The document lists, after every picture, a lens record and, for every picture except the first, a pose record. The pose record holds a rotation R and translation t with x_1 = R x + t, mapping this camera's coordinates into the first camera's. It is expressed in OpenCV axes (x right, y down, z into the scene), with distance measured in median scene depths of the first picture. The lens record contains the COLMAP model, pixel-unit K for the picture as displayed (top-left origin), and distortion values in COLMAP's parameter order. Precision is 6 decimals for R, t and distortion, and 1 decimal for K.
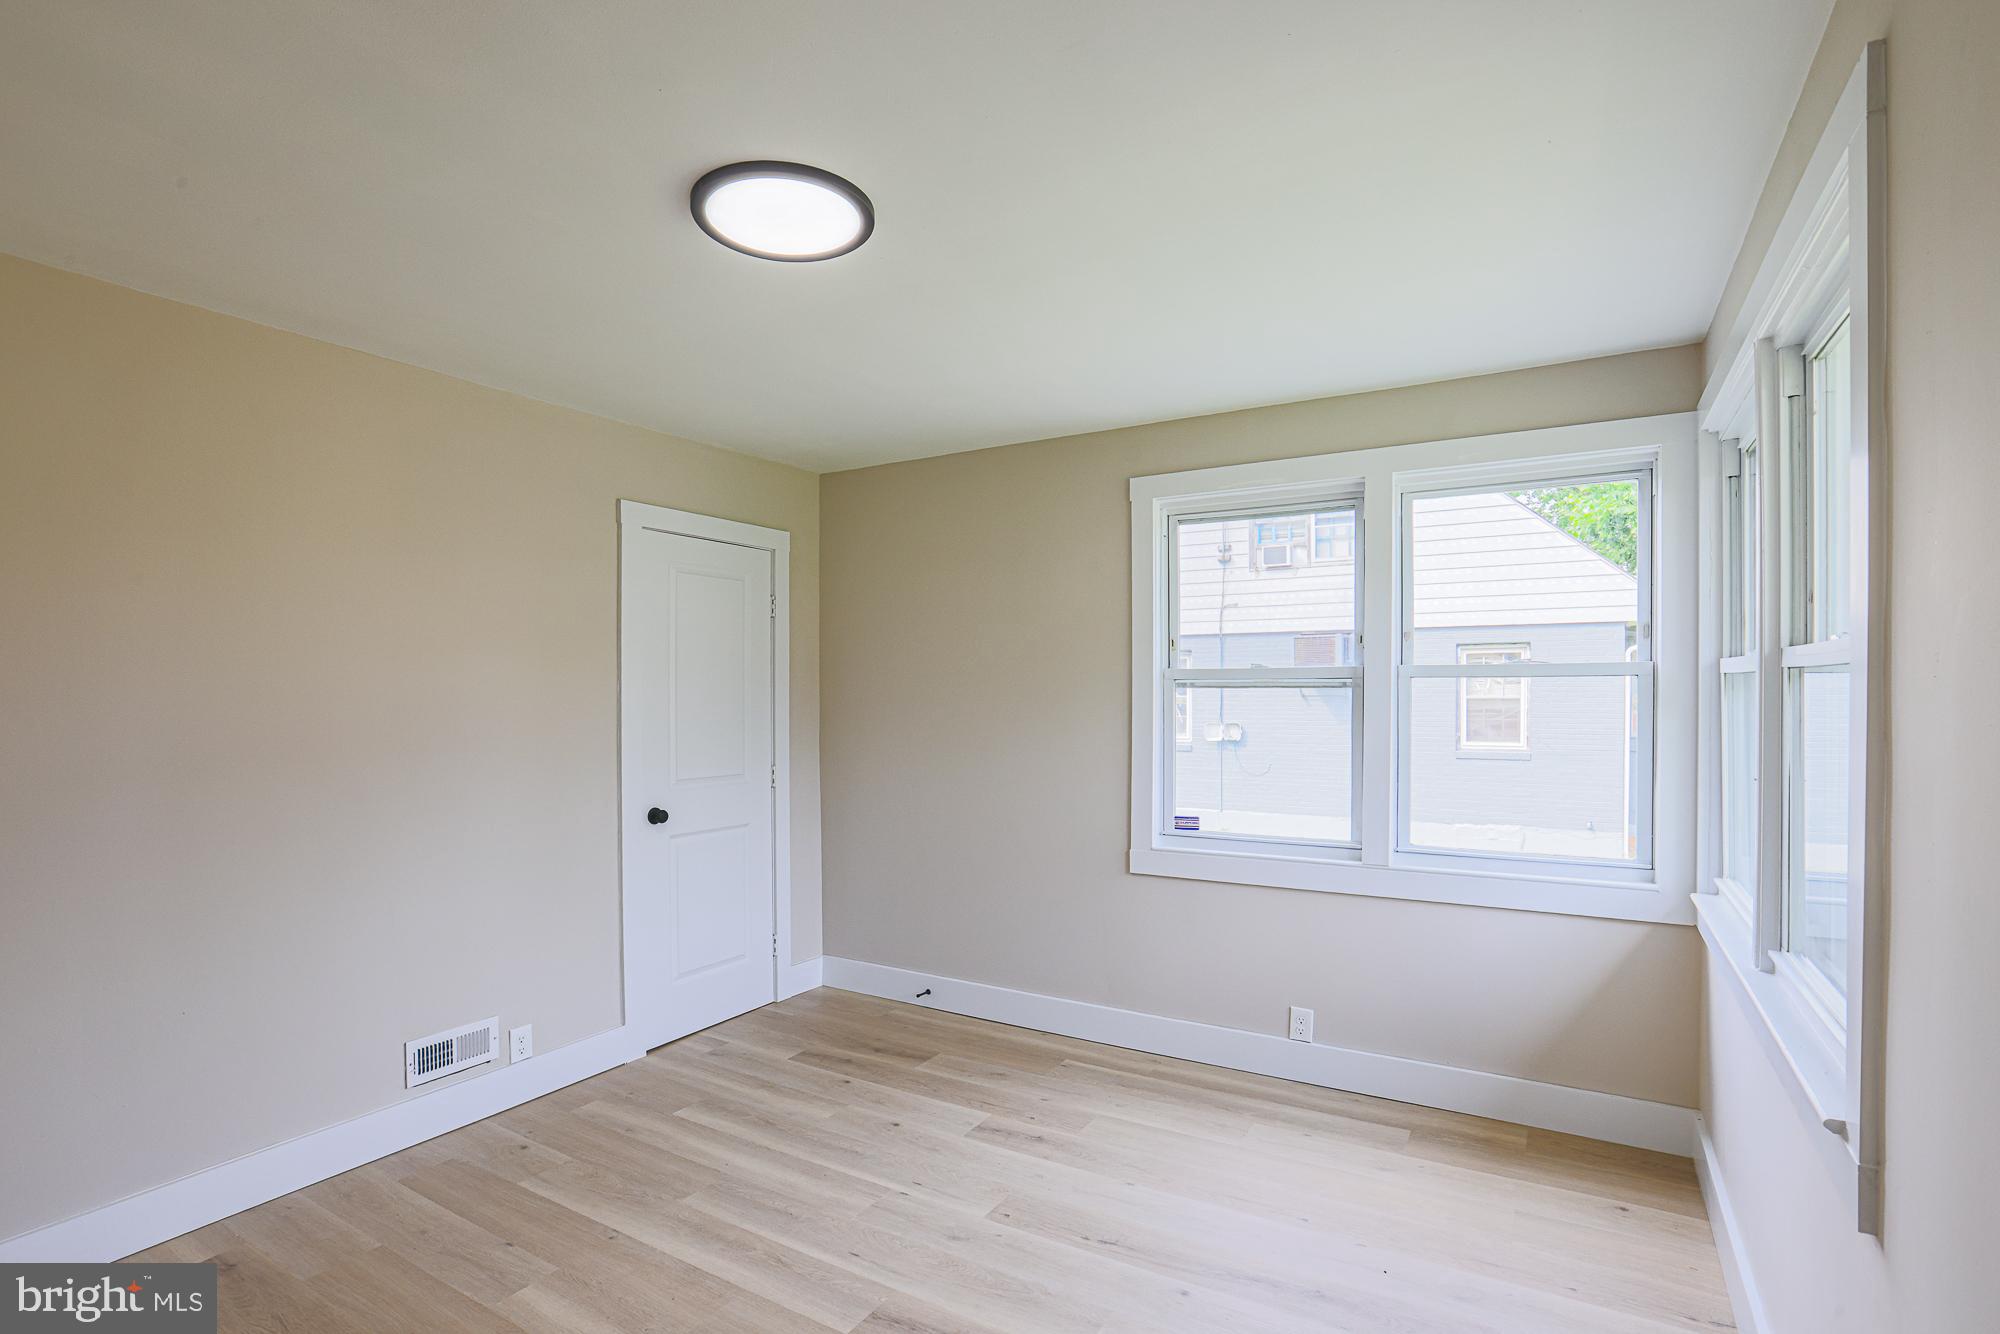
lens RADIAL K [[960.1, 0, 989.0], [0, 960.1, 704.7], [0, 0, 1]] dist [-0.044670, 0.004755]
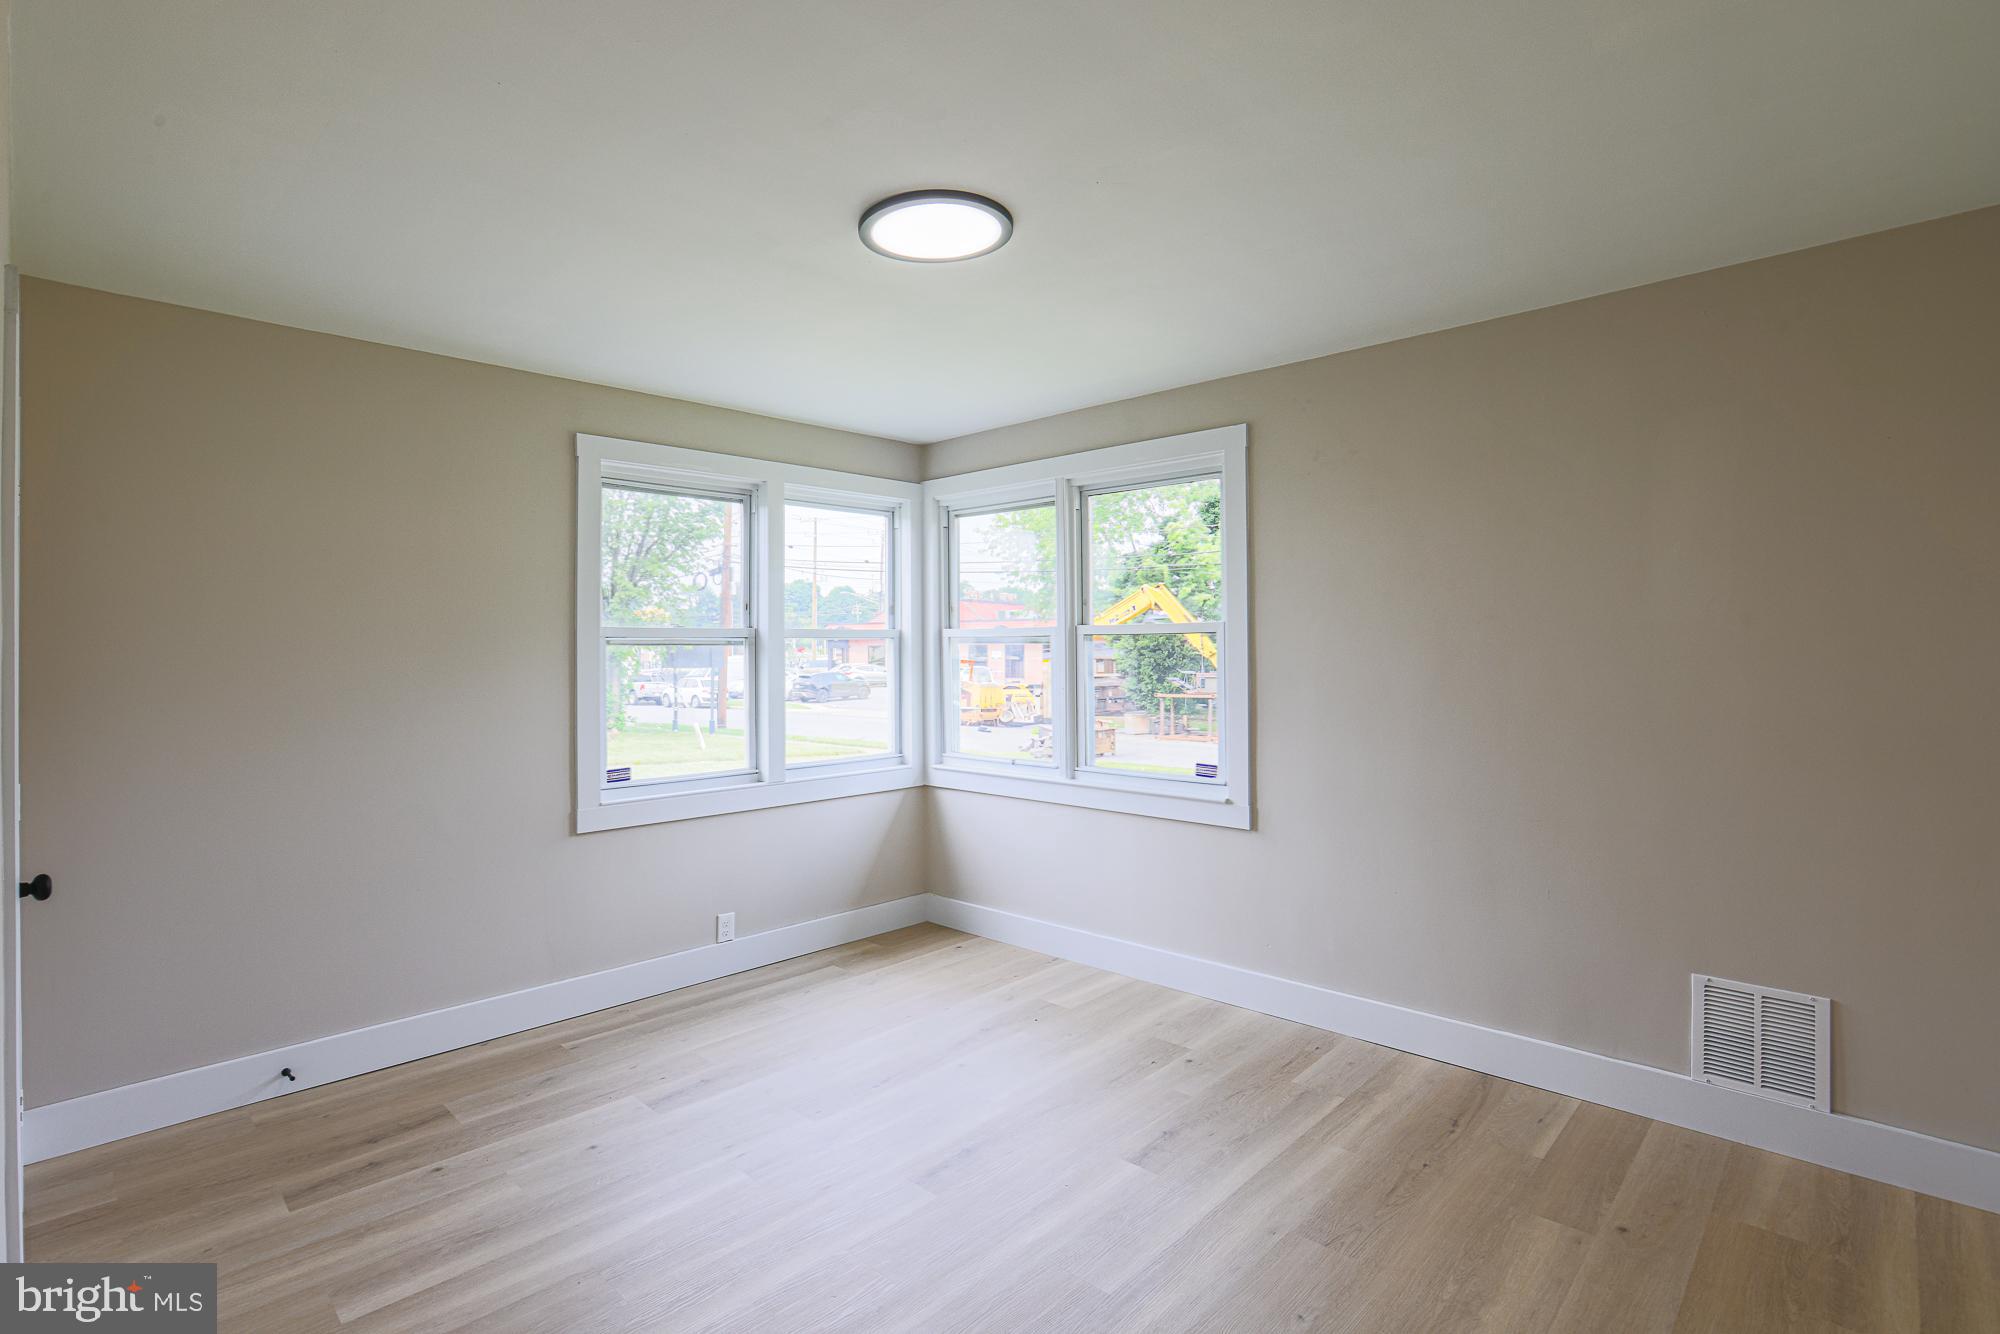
lens RADIAL K [[960.1, 0, 1001.2], [0, 960.1, 653.2], [0, 0, 1]] dist [-0.044670, 0.004755]
pose [[0.207067, -0.002193, 0.978324, -0.778389], [0.018822, 0.999821, -0.001743, 0.000918], [-0.978146, 0.018775, 0.207071, 0.411790]]
